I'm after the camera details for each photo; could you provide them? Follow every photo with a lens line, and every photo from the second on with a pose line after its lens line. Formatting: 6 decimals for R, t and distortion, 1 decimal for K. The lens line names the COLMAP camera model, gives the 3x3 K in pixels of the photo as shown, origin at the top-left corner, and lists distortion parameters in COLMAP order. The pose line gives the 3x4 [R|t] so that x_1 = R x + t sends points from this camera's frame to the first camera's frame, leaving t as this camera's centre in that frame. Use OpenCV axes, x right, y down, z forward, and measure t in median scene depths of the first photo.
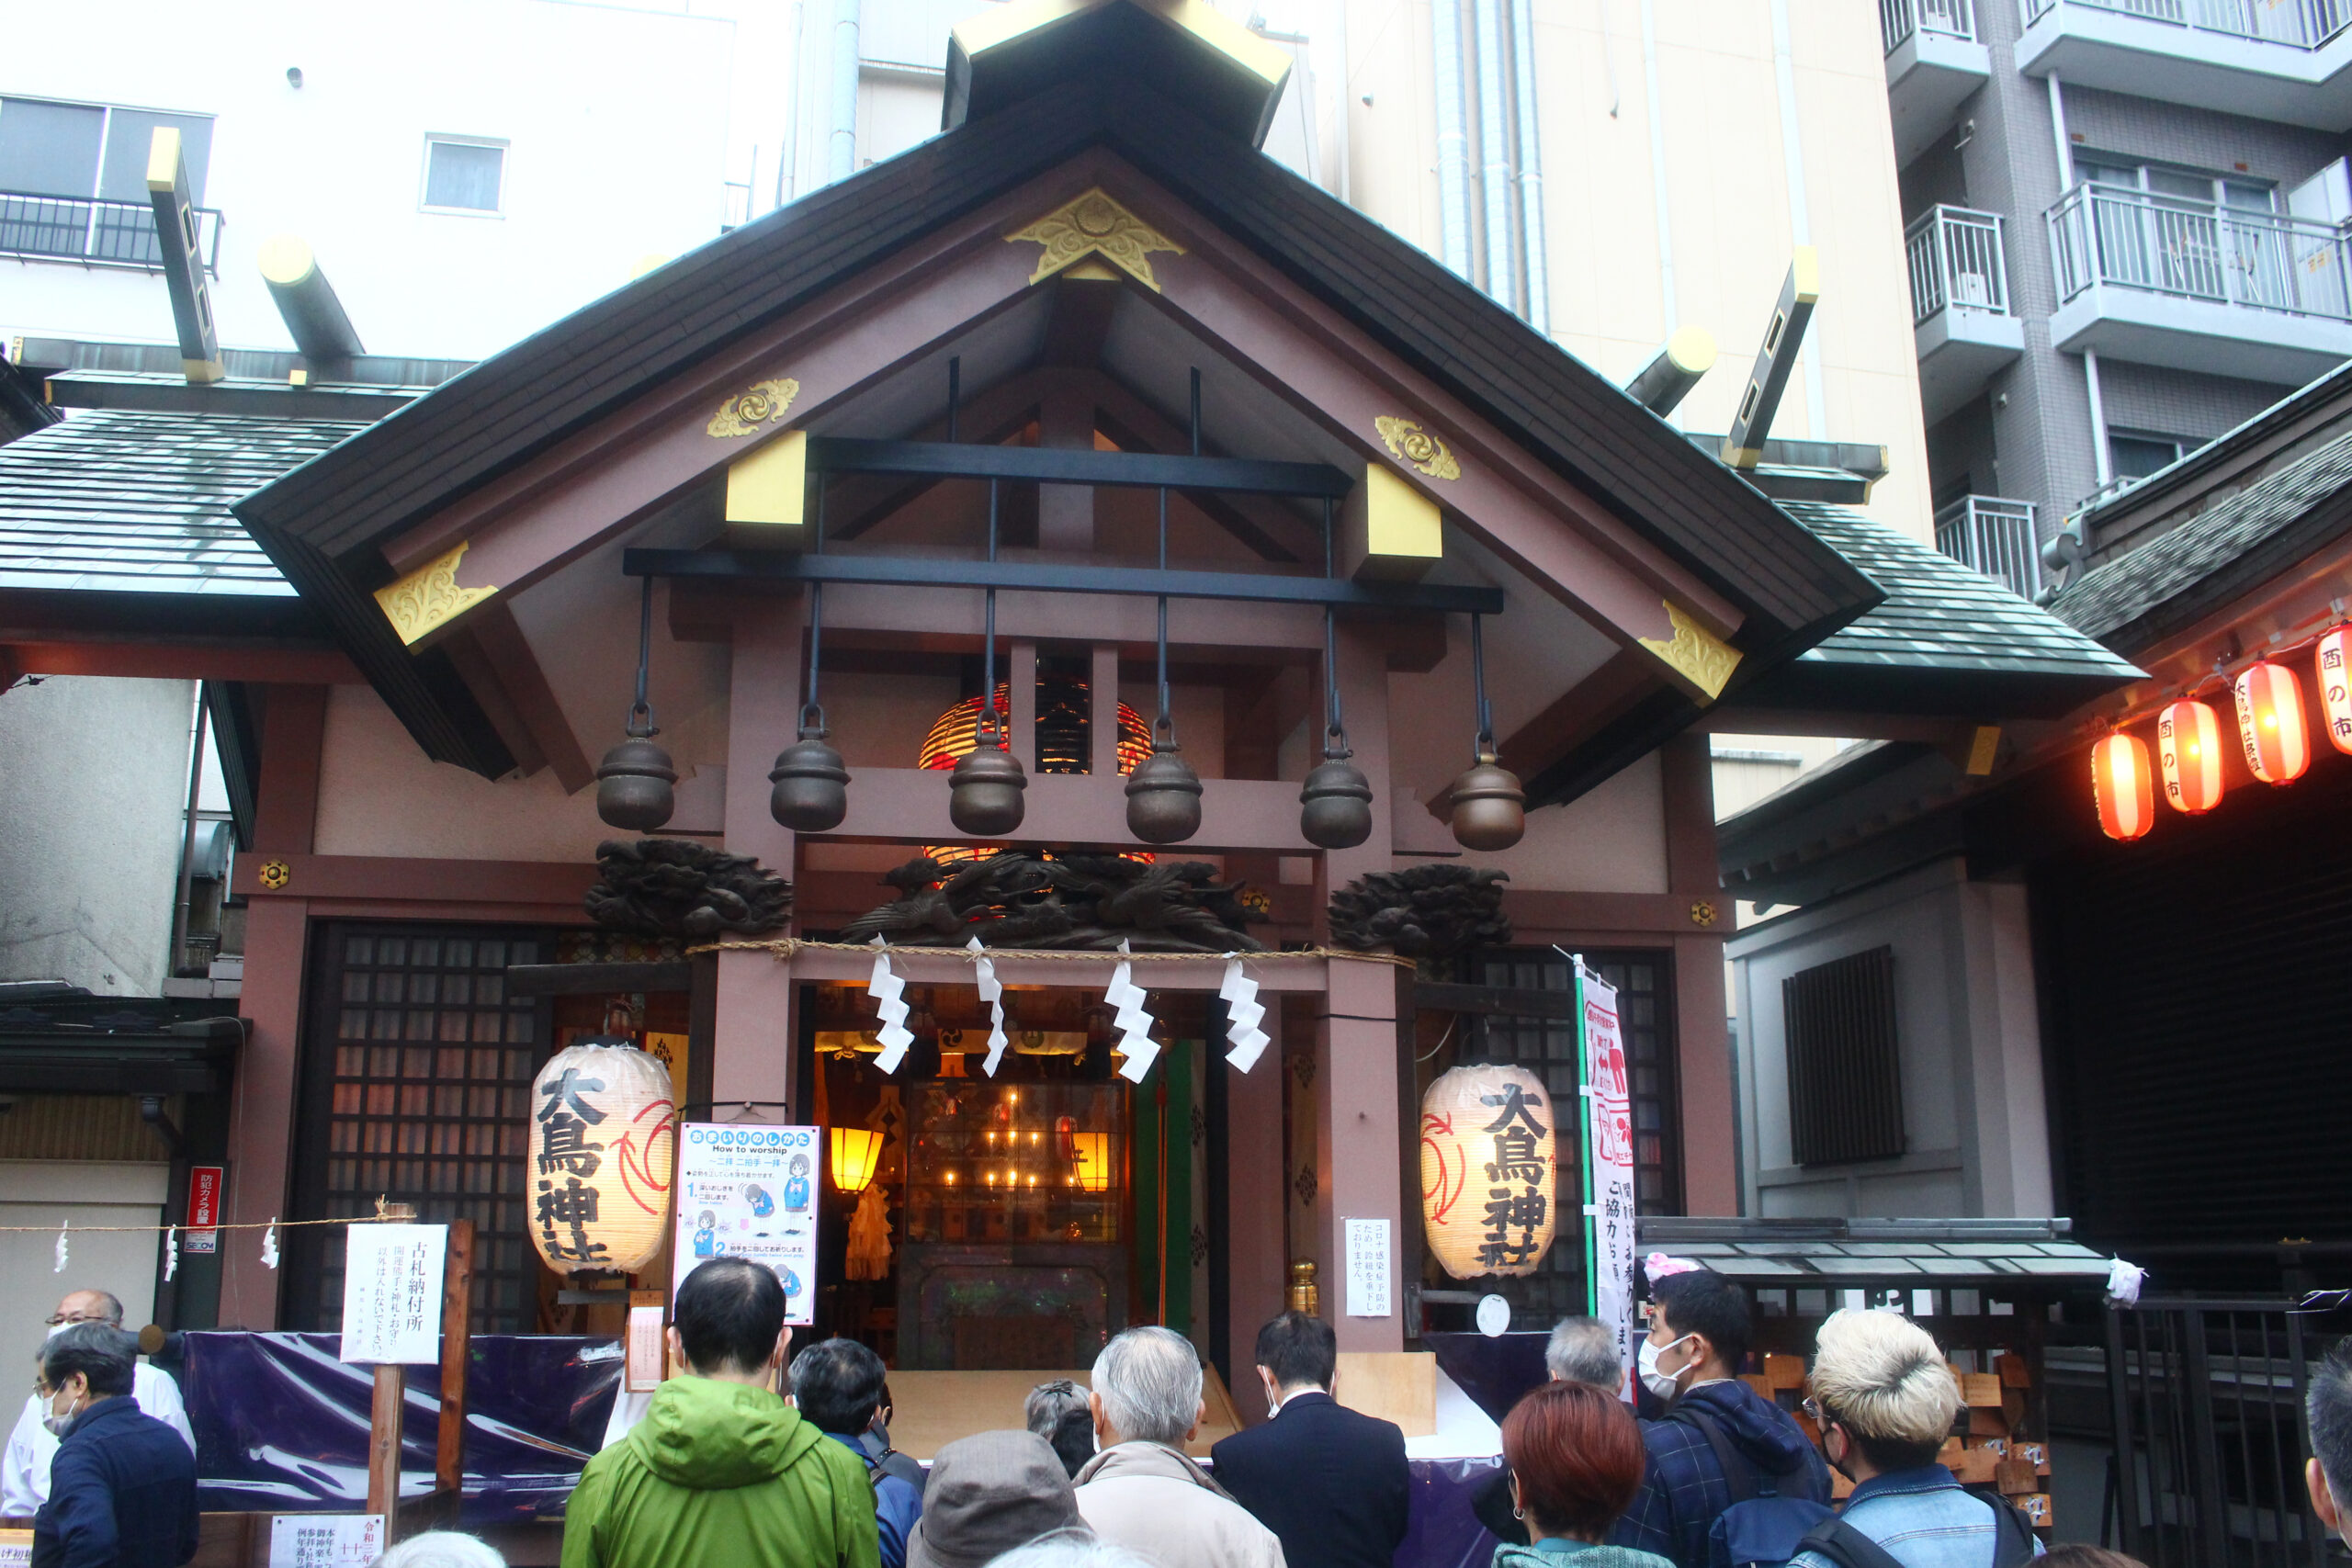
lens RADIAL K [[2038.1, 0, 1132.4], [0, 2038.1, 788.4], [0, 0, 1]] dist [-0.169447, 0.119778]
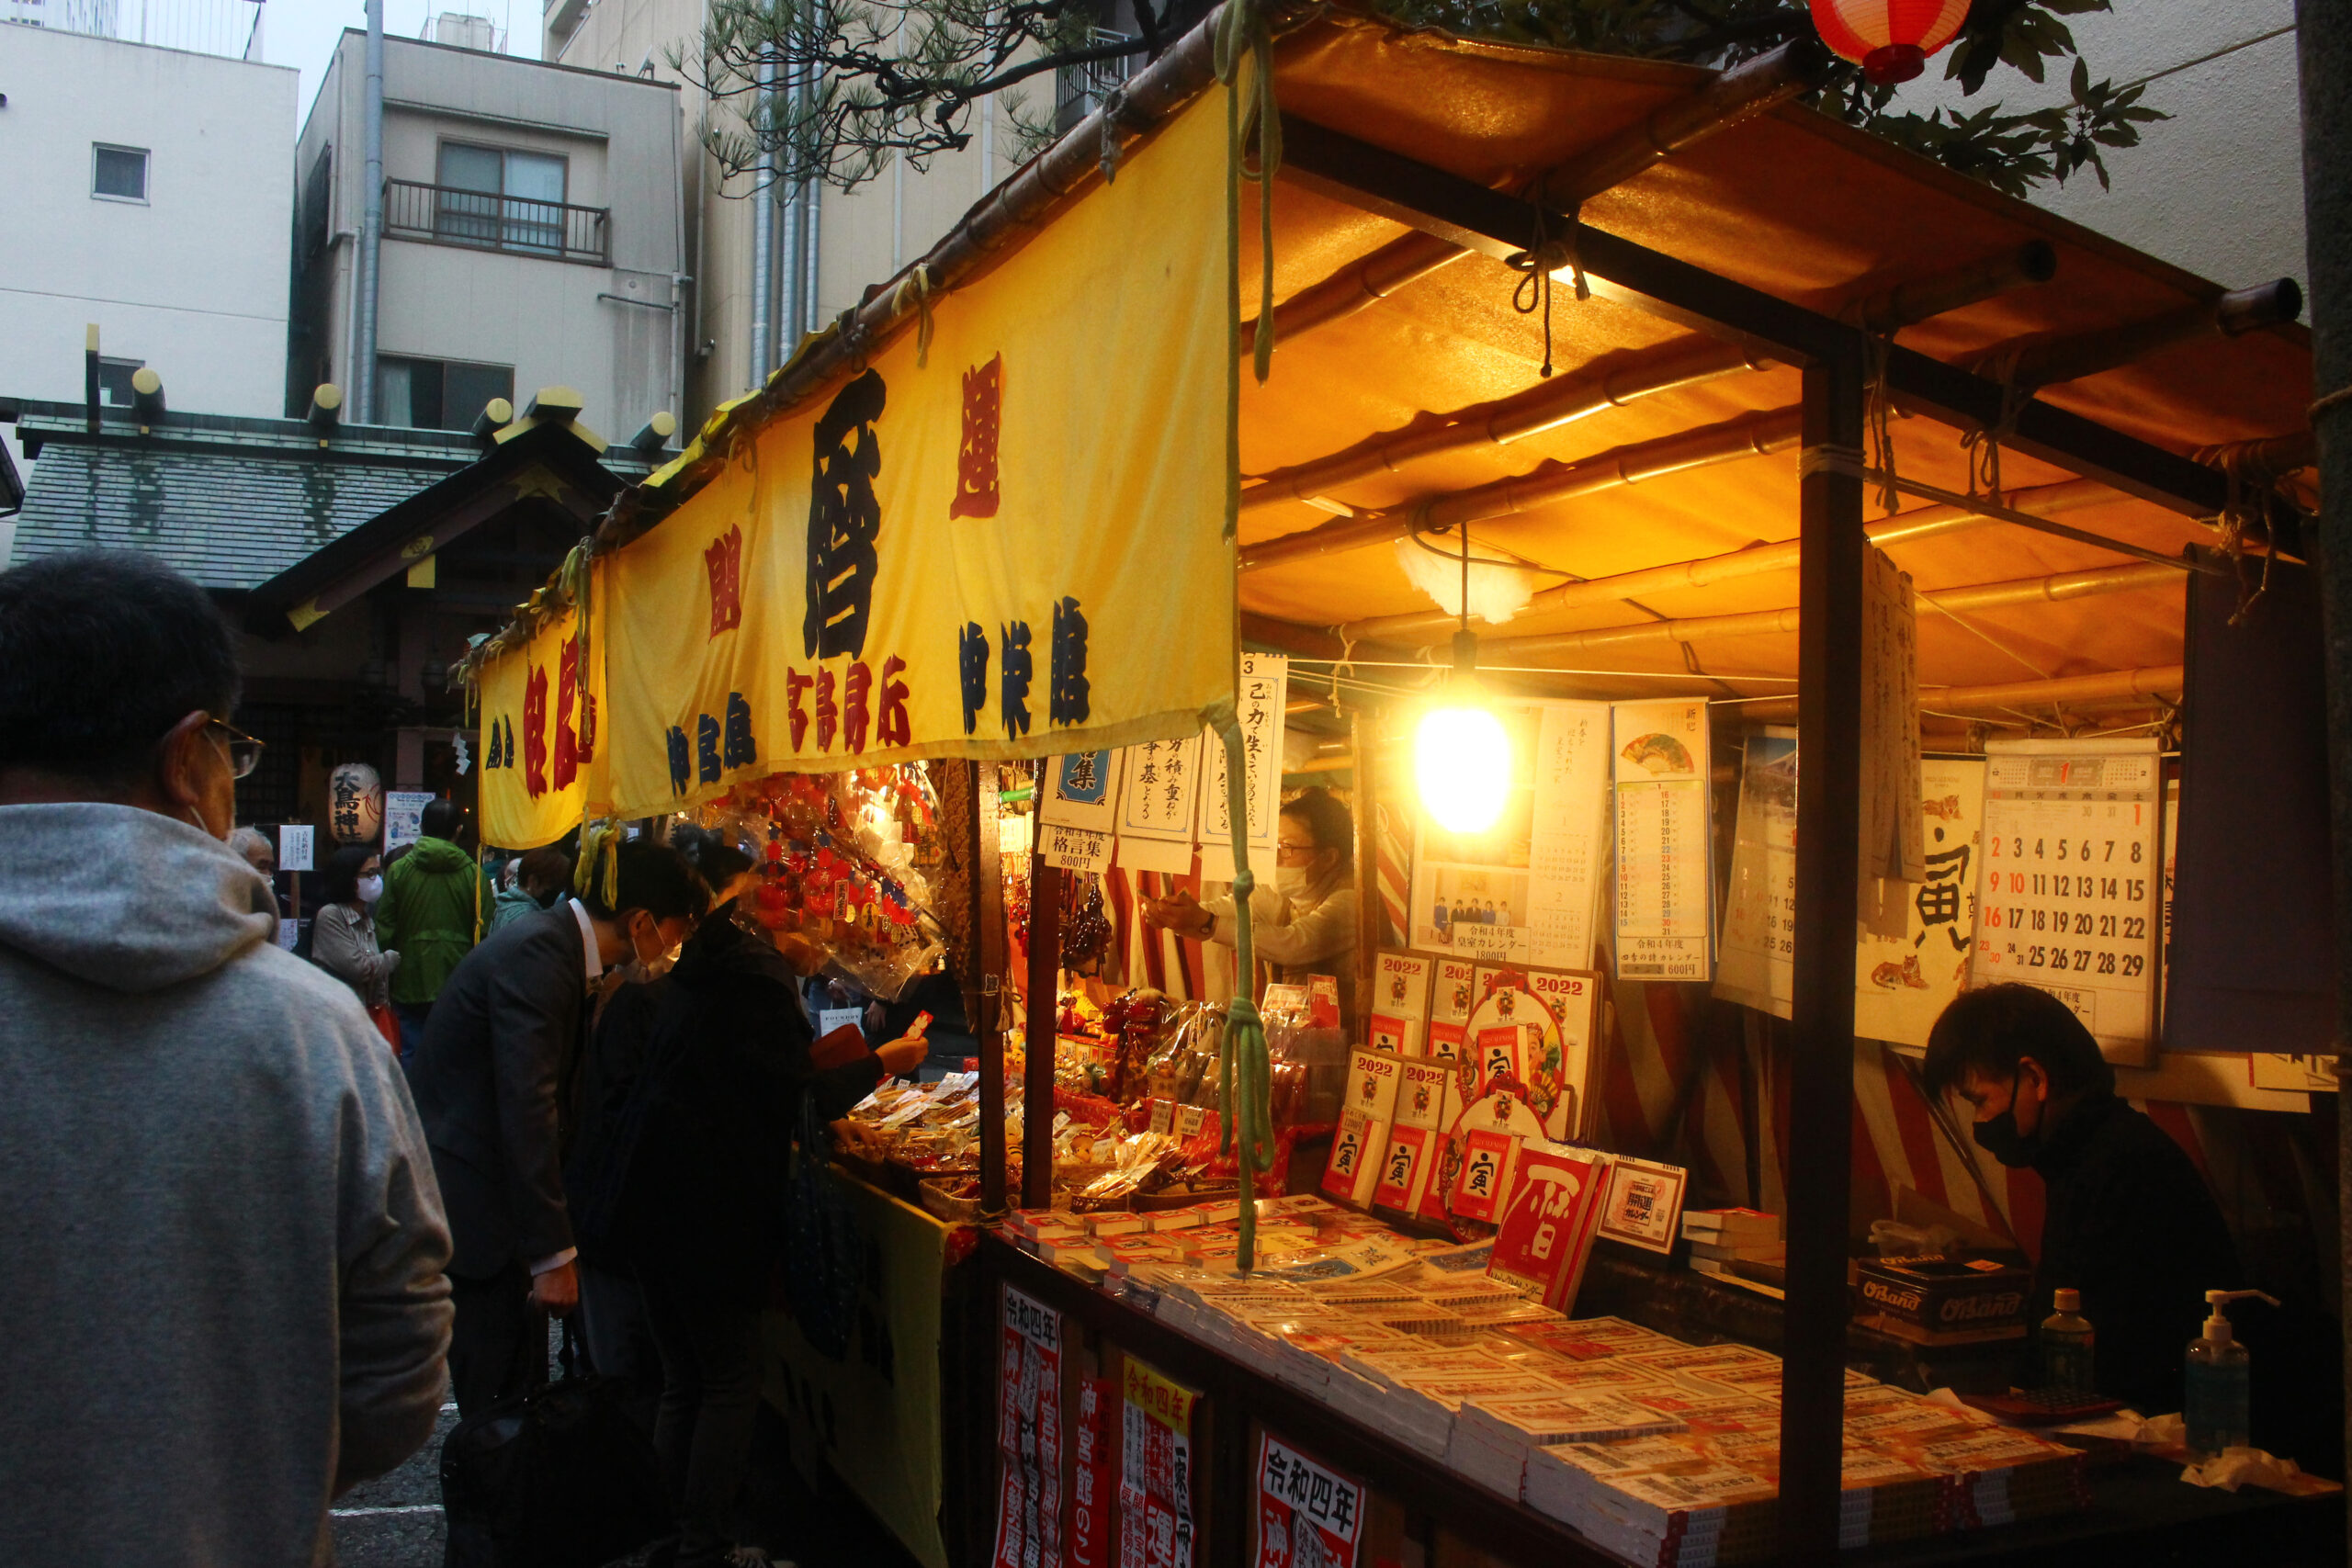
lens RADIAL K [[2127.0, 0, 1171.0], [0, 2127.0, 811.1], [0, 0, 1]] dist [-0.104923, 0.013683]
pose [[0.957986, 0.014345, 0.286454, -0.008616], [-0.067772, 0.981788, 0.177482, -0.398399], [-0.278691, -0.189439, 0.941511, -2.060470]]
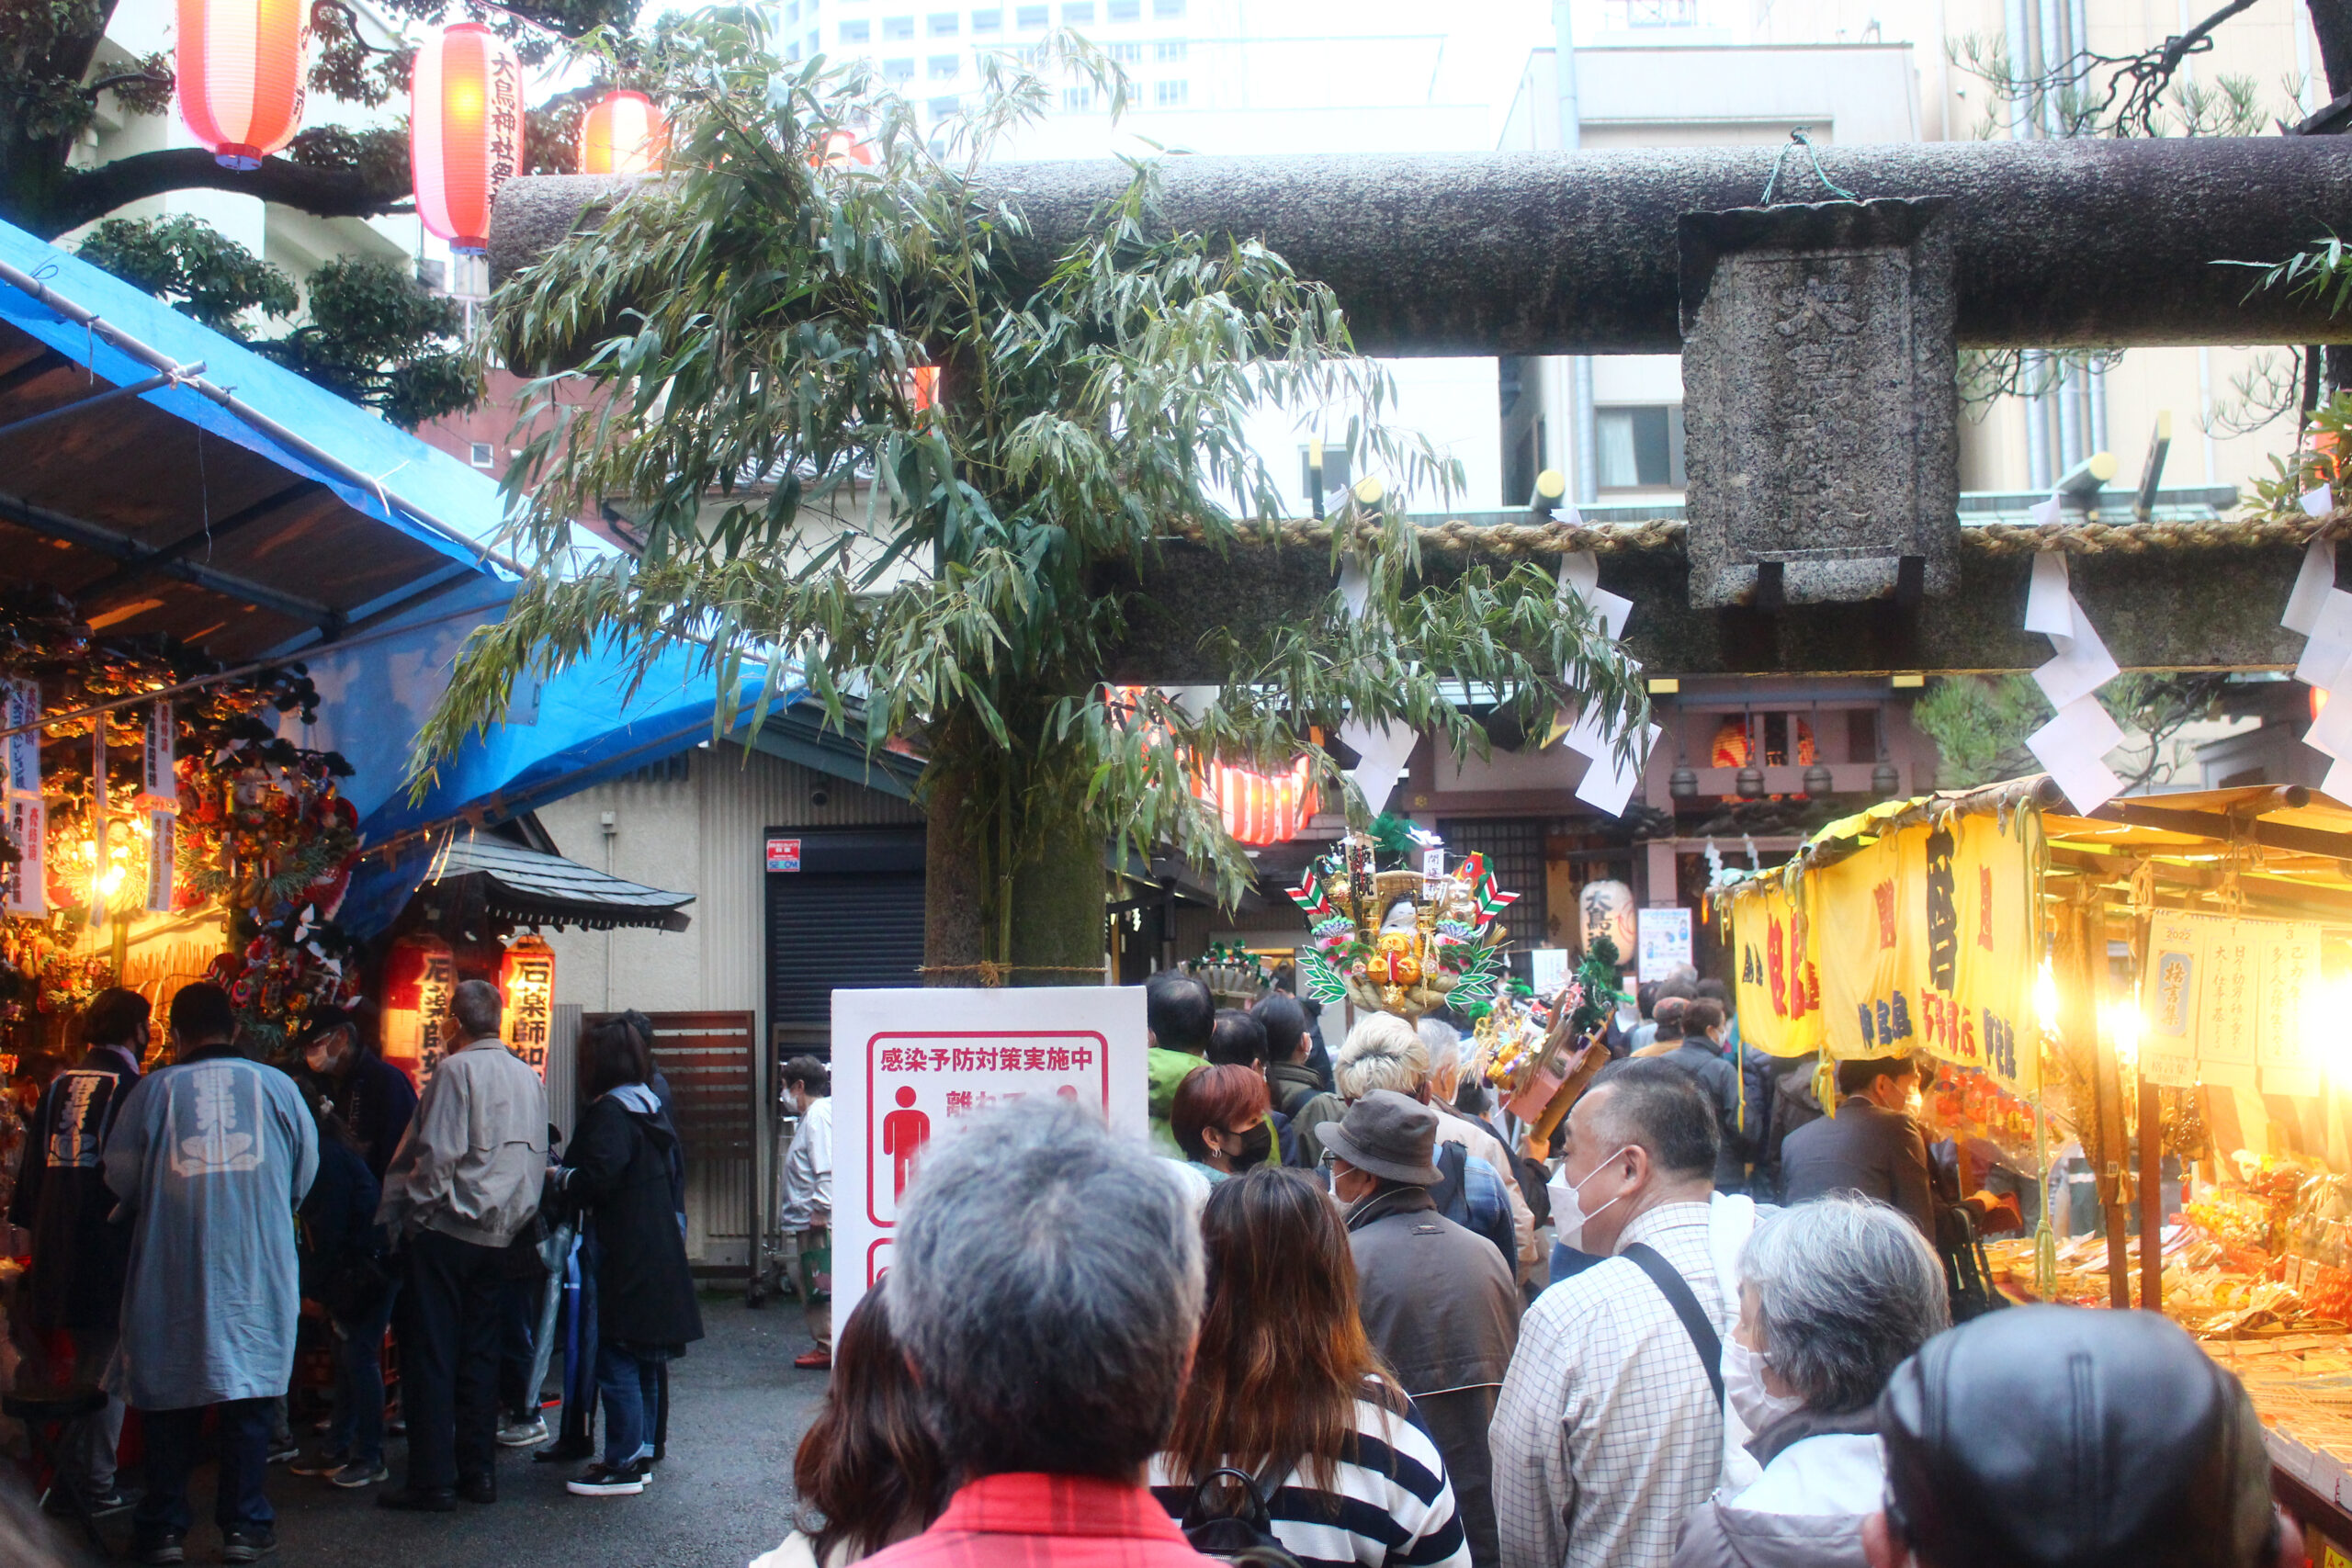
lens RADIAL K [[2776.3, 0, 1167.5], [0, 2776.3, 819.5], [0, 0, 1]] dist [-0.110392, 0.067584]
pose [[0.973104, -0.035252, -0.227653, 0.008415], [0.073663, 0.983954, 0.162507, -0.580860], [0.218271, -0.174905, 0.960086, -2.586298]]
